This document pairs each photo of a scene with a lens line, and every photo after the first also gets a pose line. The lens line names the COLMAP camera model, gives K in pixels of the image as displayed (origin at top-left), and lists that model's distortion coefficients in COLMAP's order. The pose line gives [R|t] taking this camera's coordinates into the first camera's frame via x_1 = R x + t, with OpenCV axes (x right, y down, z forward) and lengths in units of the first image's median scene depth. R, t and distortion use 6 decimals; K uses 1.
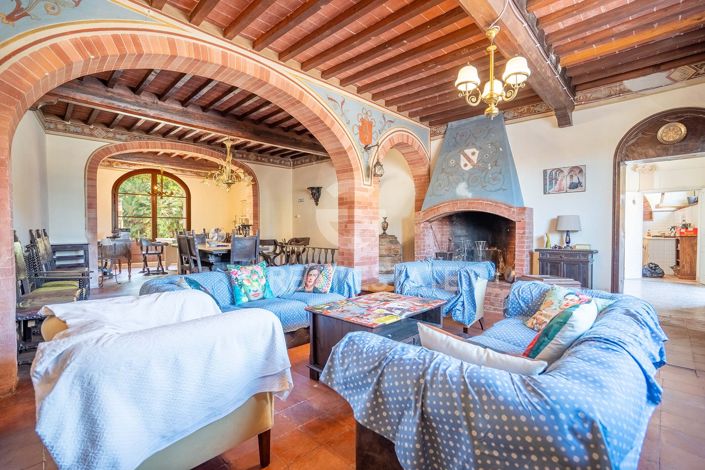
lens RADIAL K [[325.4, 0, 356.7], [0, 325.4, 235.5], [0, 0, 1]] dist [-0.037182, 0.002942]
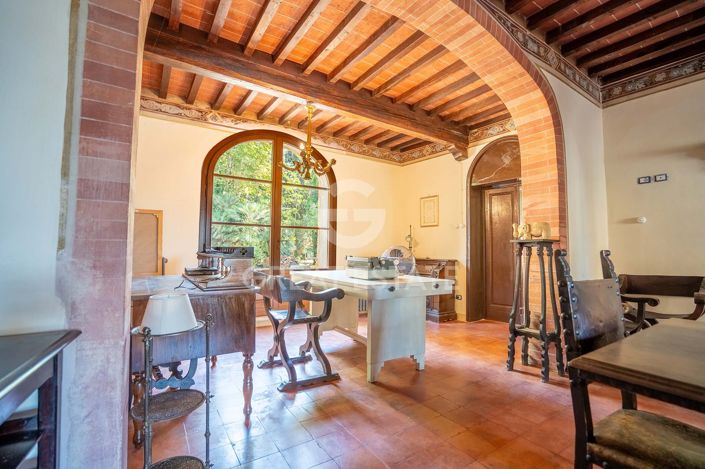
lens RADIAL K [[325.4, 0, 350.0], [0, 325.4, 234.2], [0, 0, 1]] dist [-0.037182, 0.002942]
pose [[0.975995, 0.003155, -0.217771, -0.500583], [-0.017721, 0.997730, -0.064964, -0.014438], [0.217072, 0.067263, 0.973836, 0.653435]]
